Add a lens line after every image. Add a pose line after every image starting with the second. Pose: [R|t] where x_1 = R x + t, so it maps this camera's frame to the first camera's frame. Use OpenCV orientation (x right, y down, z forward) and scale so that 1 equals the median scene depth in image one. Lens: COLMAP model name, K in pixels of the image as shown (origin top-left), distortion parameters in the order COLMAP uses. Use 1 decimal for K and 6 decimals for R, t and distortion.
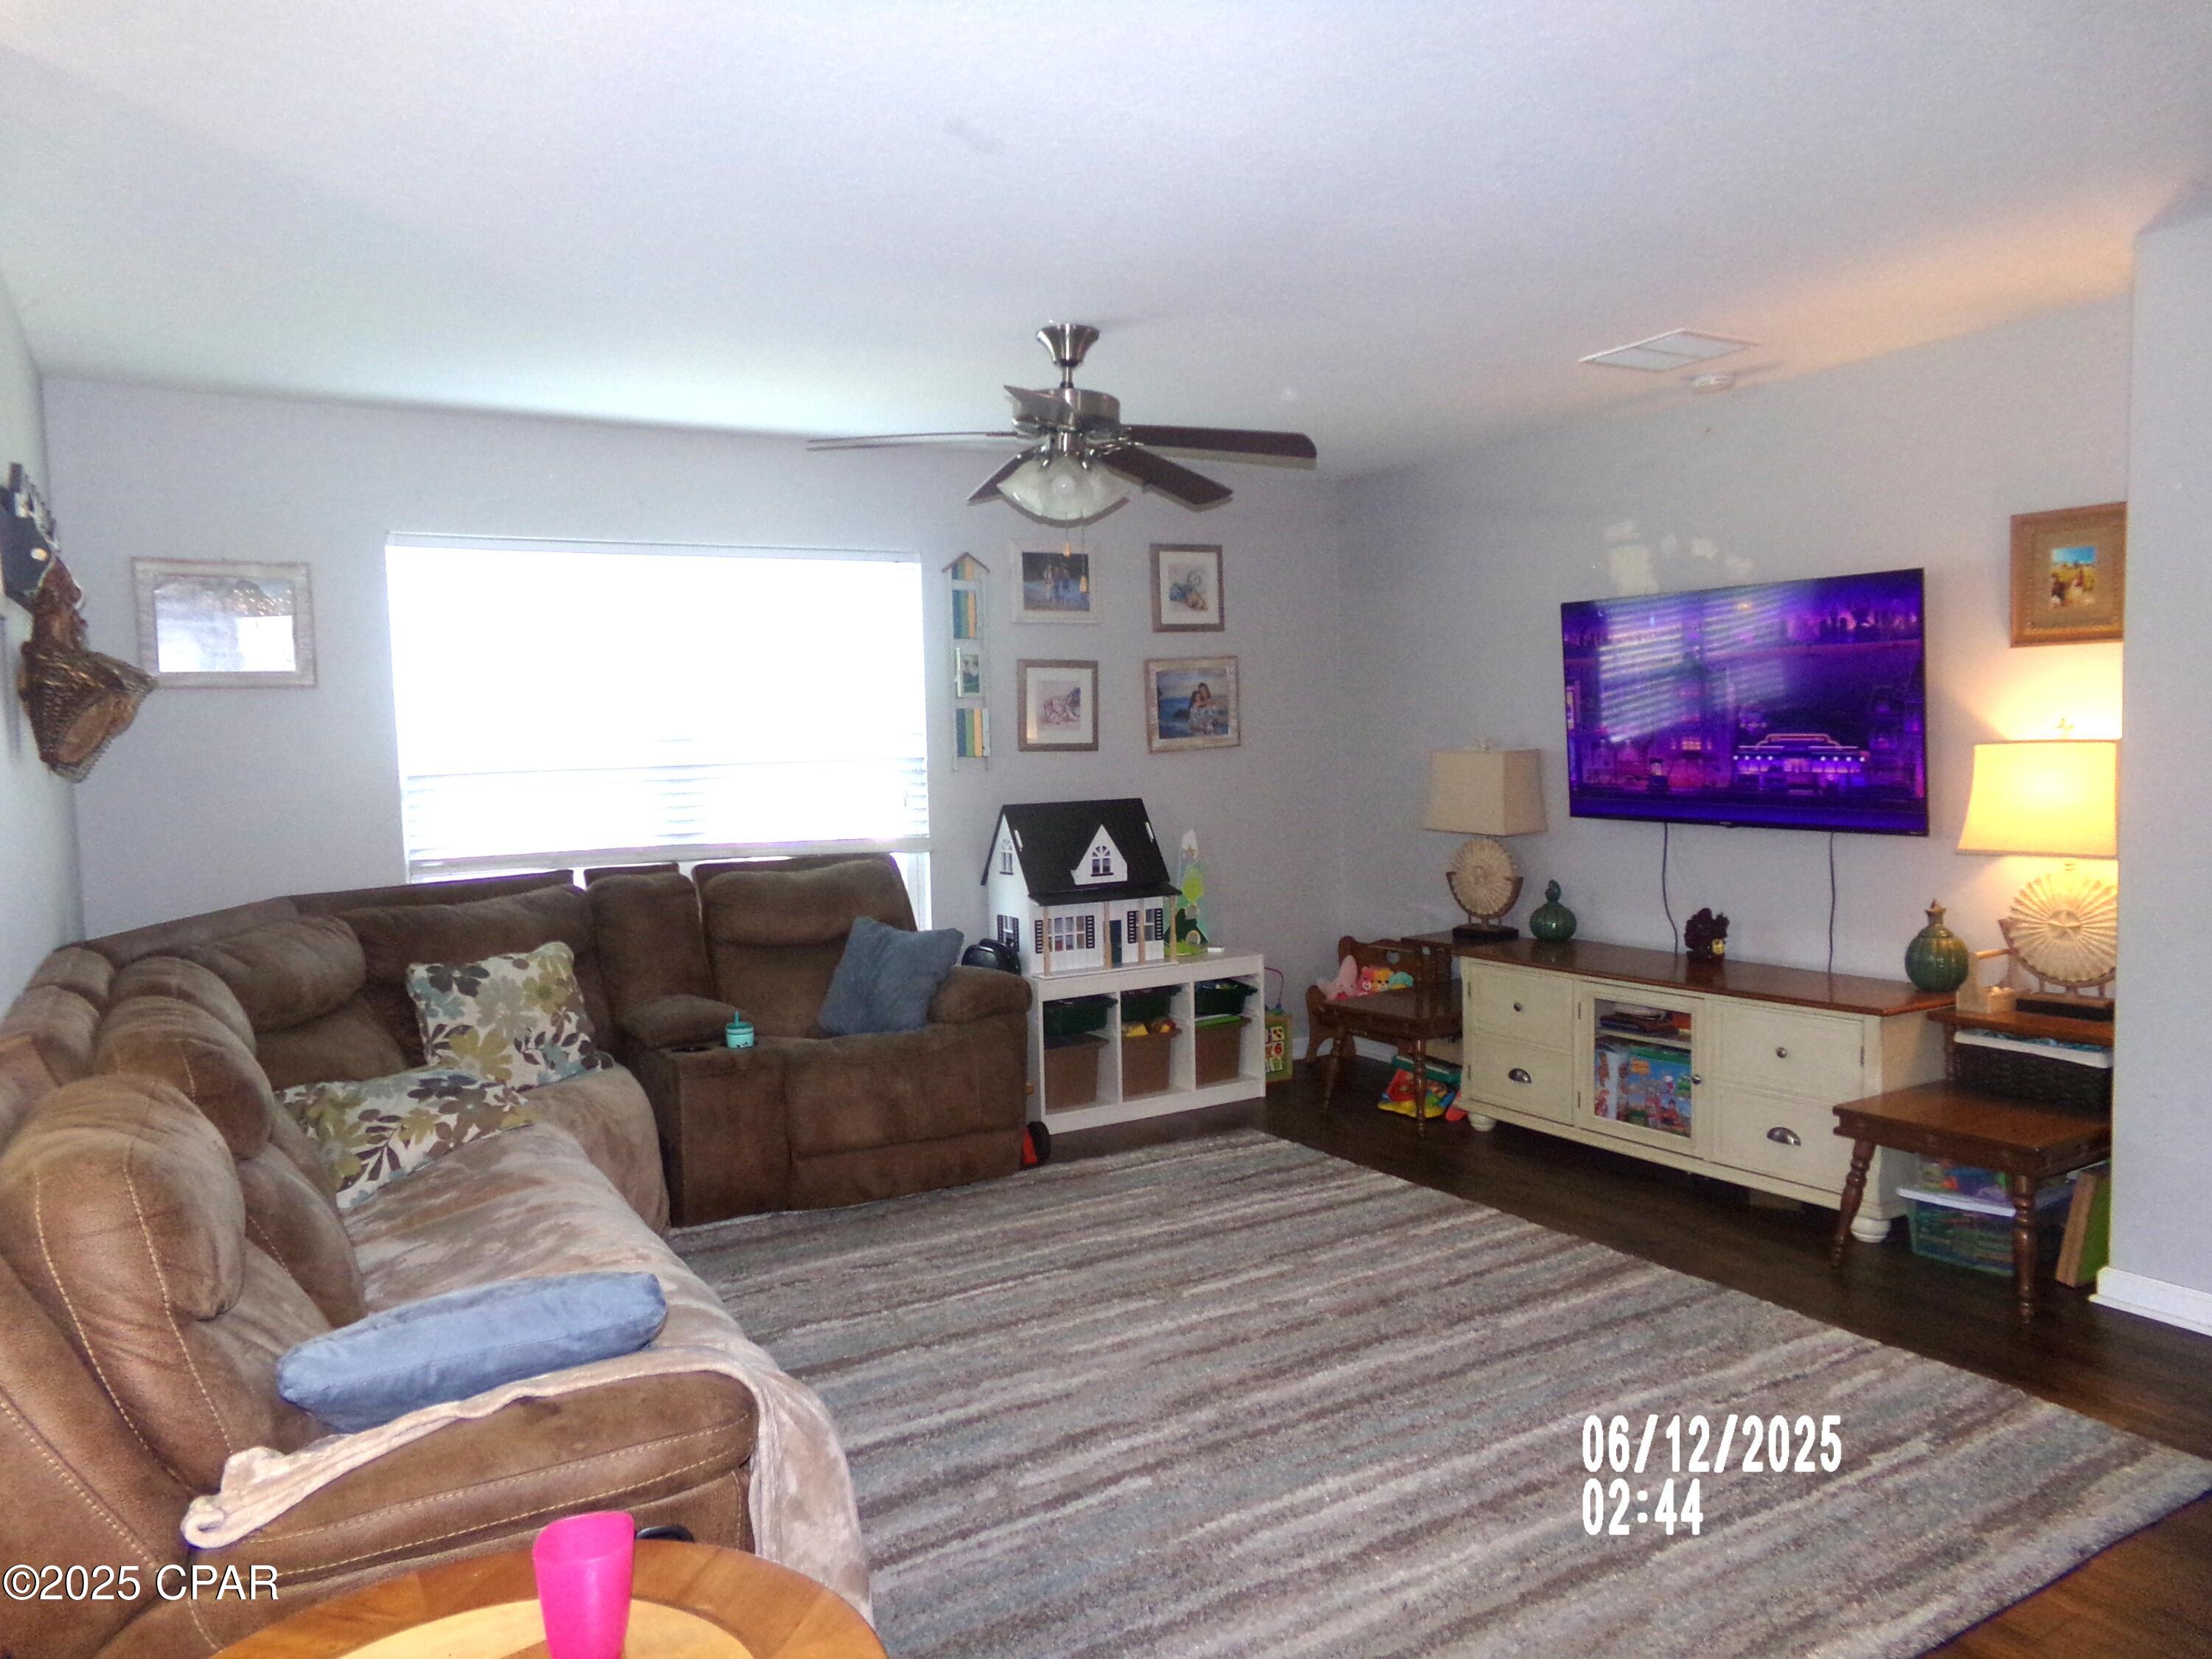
lens RADIAL K [[1546.6, 0, 1111.0], [0, 1546.6, 831.5], [0, 0, 1]] dist [-0.071926, 0.144770]
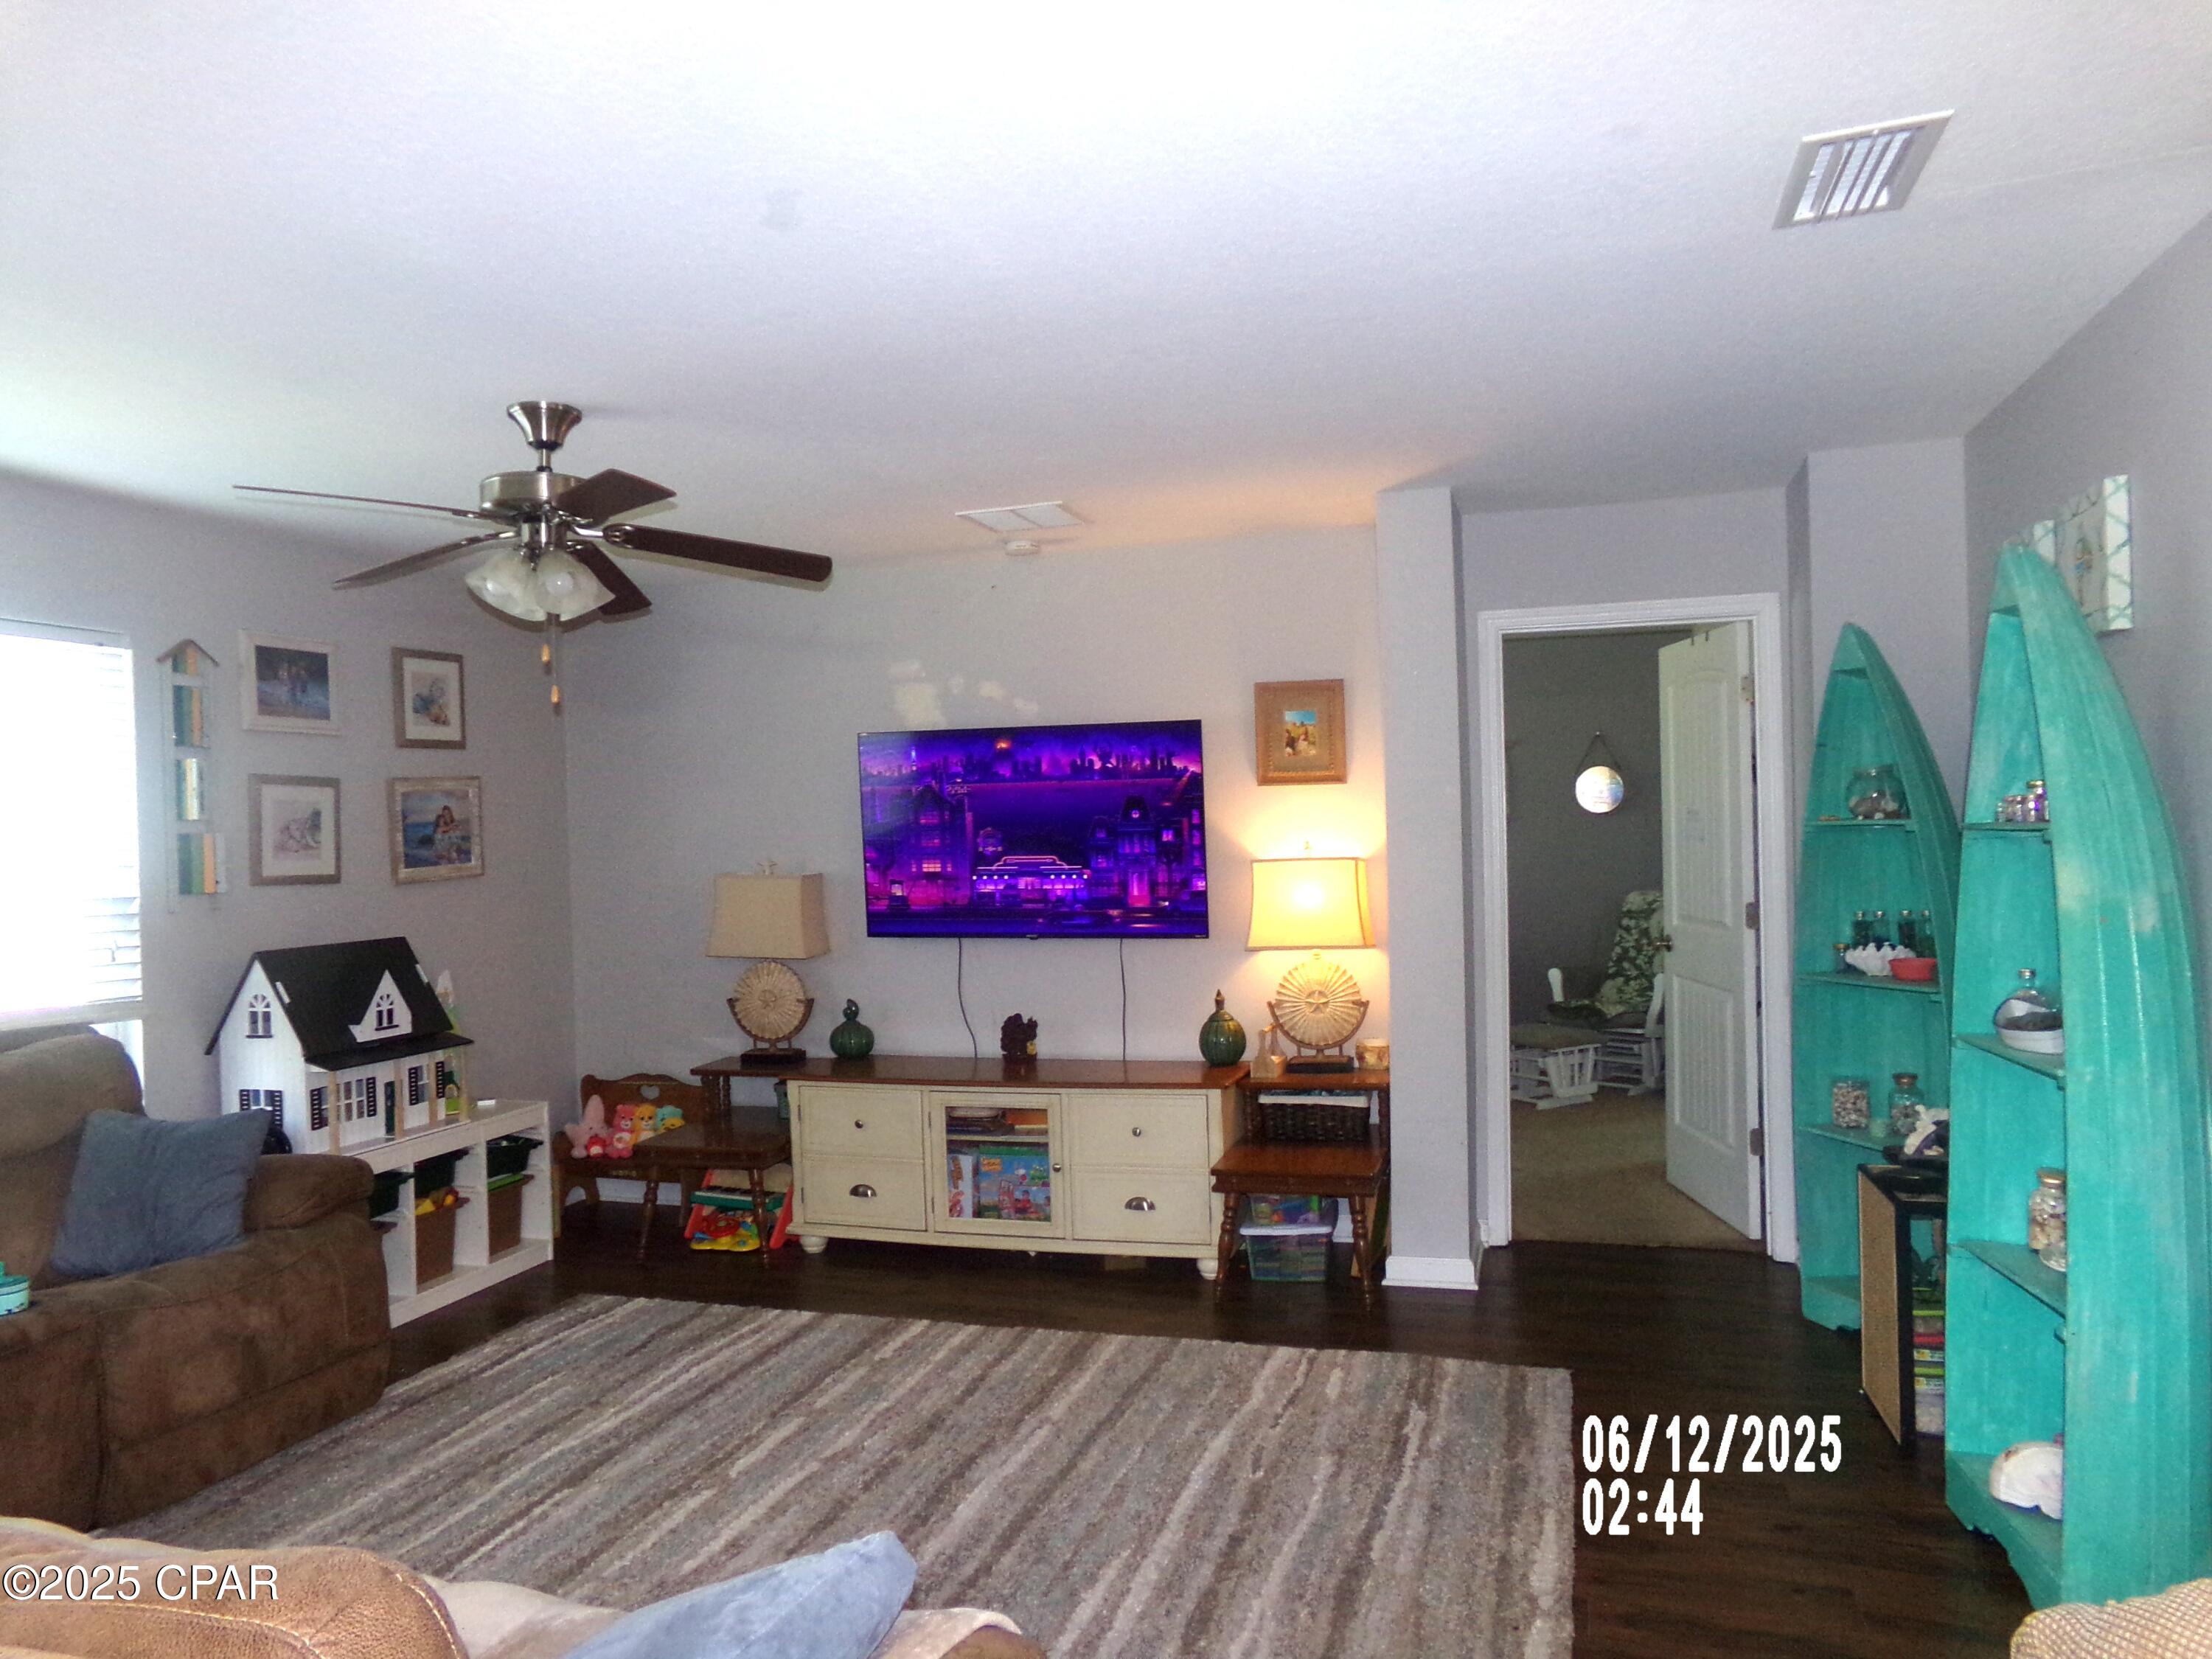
lens RADIAL K [[1517.8, 0, 1132.3], [0, 1517.8, 841.8], [0, 0, 1]] dist [-0.164519, 0.220931]
pose [[0.740301, -0.003276, 0.672268, -0.267450], [0.052811, 0.997181, -0.053296, -0.010434], [-0.670198, 0.074958, 0.738387, 0.123602]]
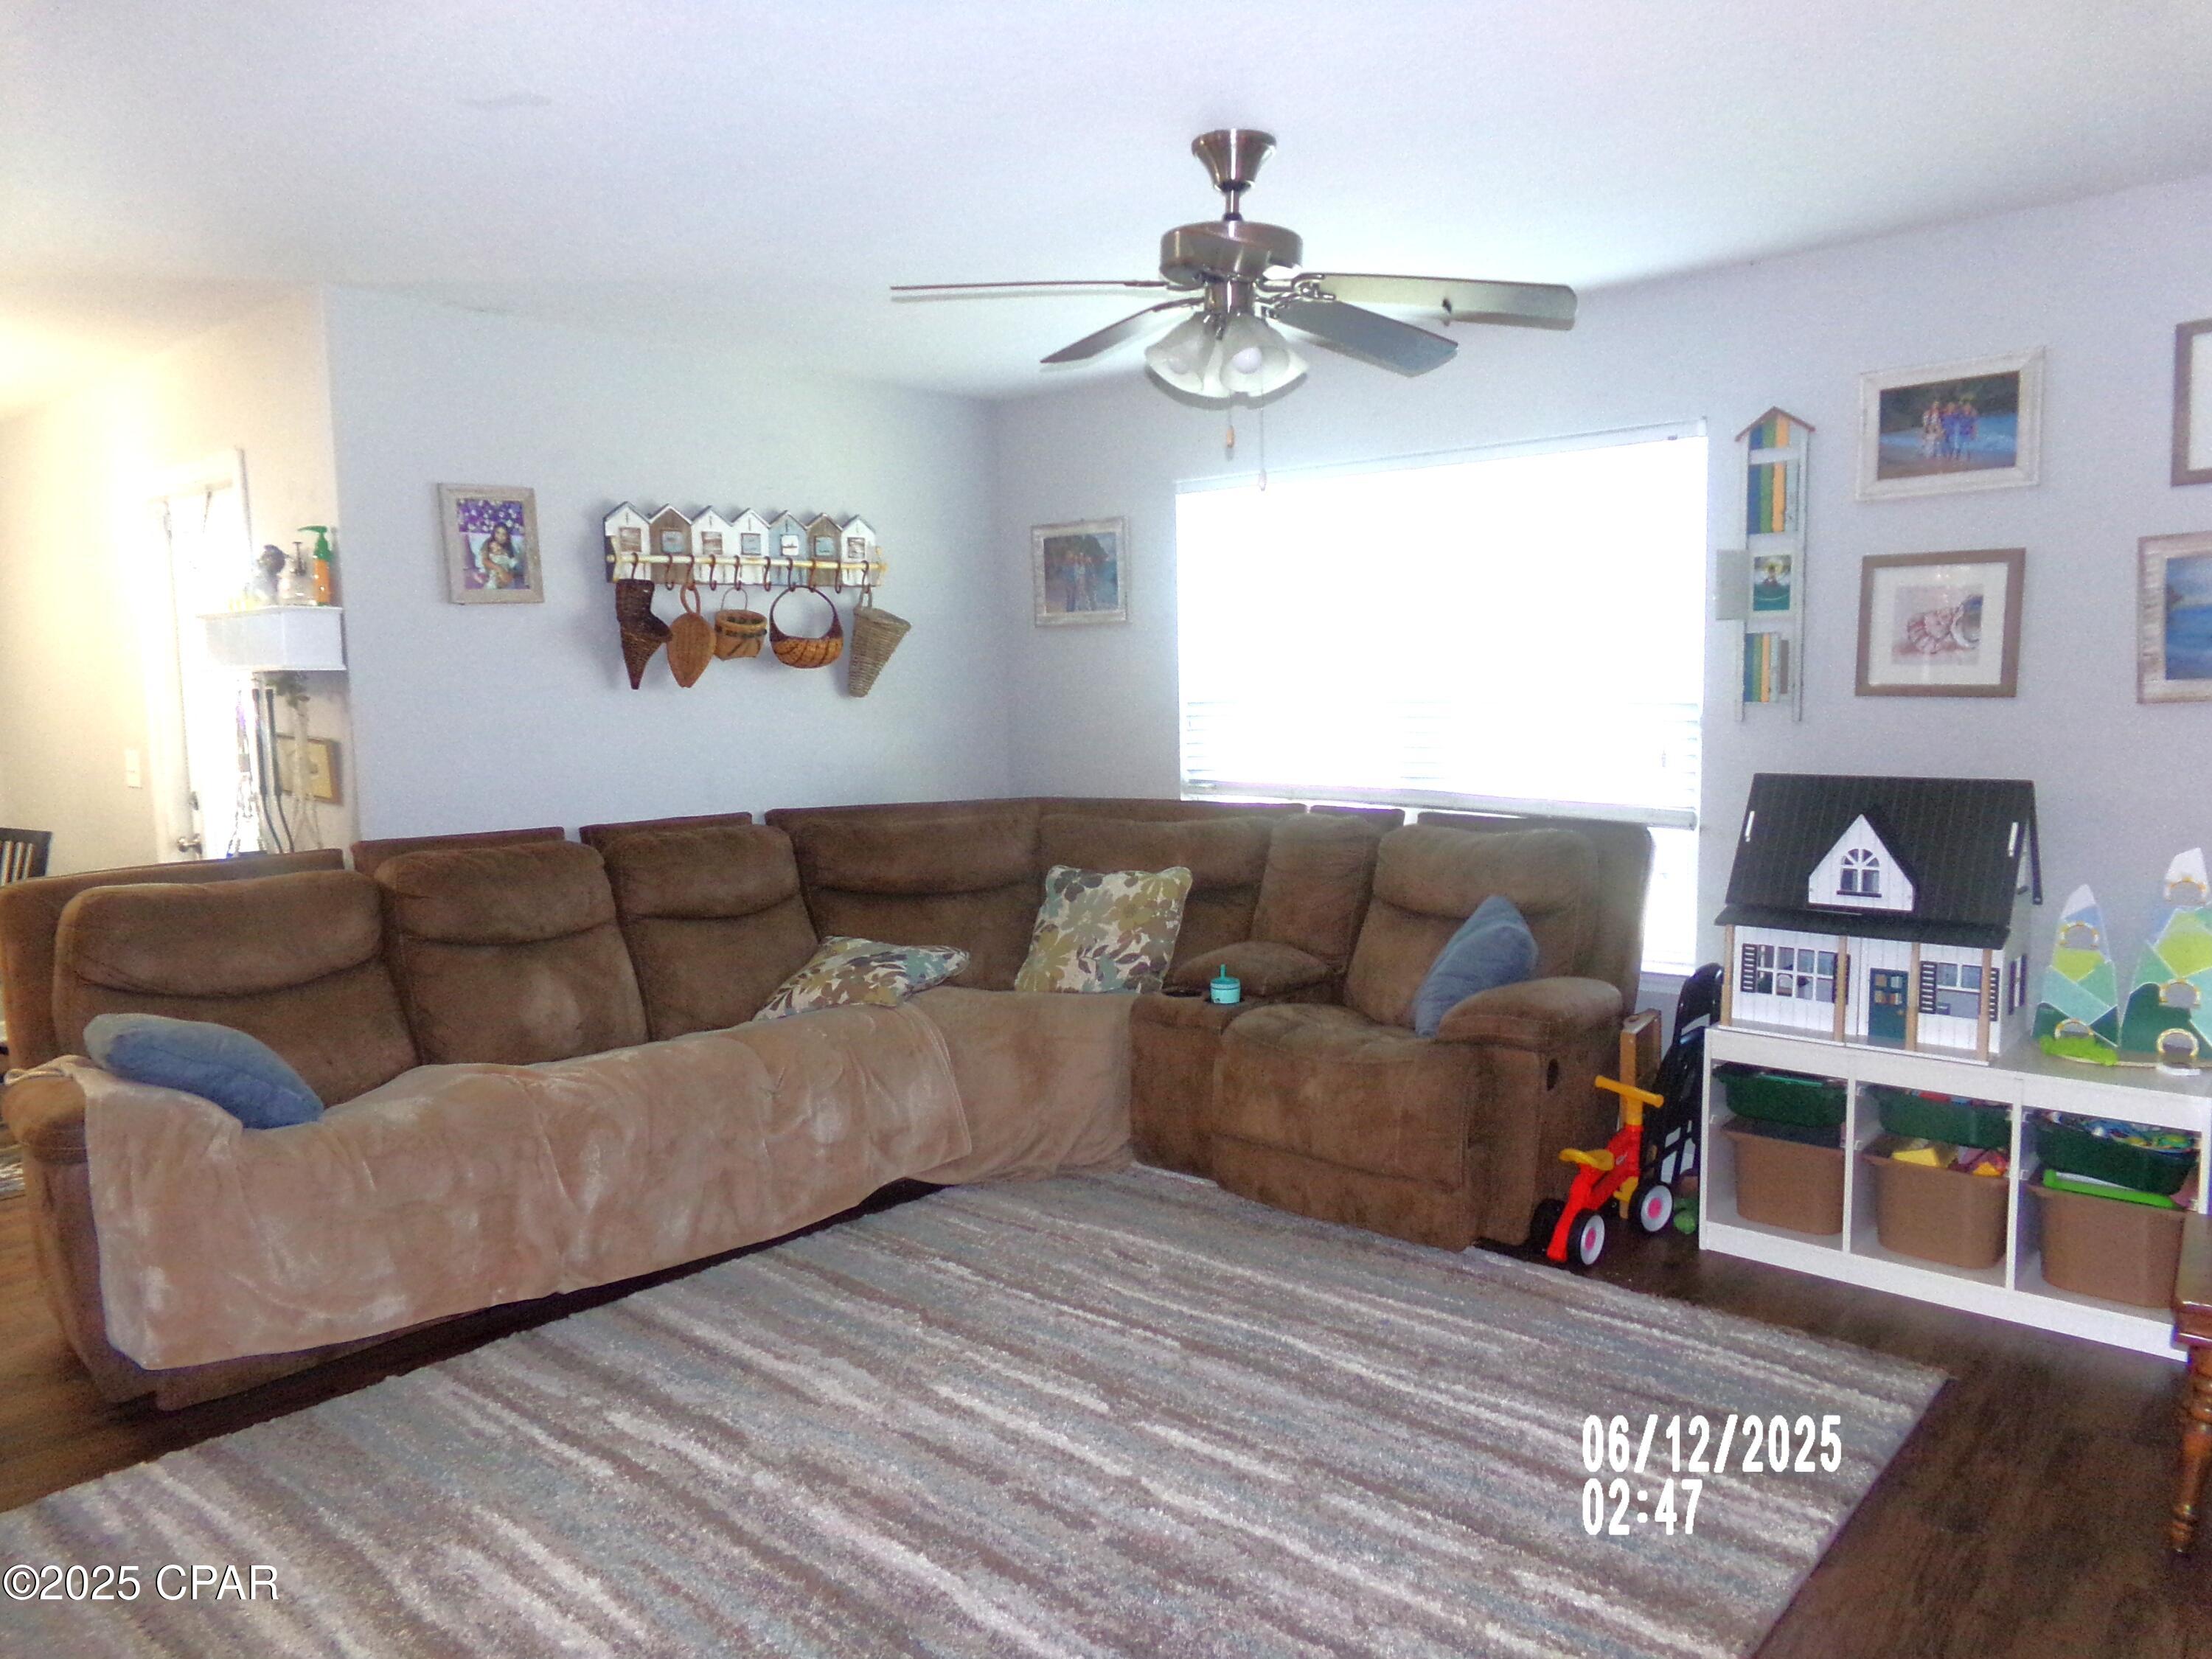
lens RADIAL K [[1546.6, 0, 1111.0], [0, 1546.6, 831.5], [0, 0, 1]] dist [-0.071926, 0.144770]
pose [[0.289635, 0.110797, -0.950703, 0.541893], [-0.053447, 0.993600, 0.099513, -0.047872], [0.955644, 0.021989, 0.293703, 0.559468]]
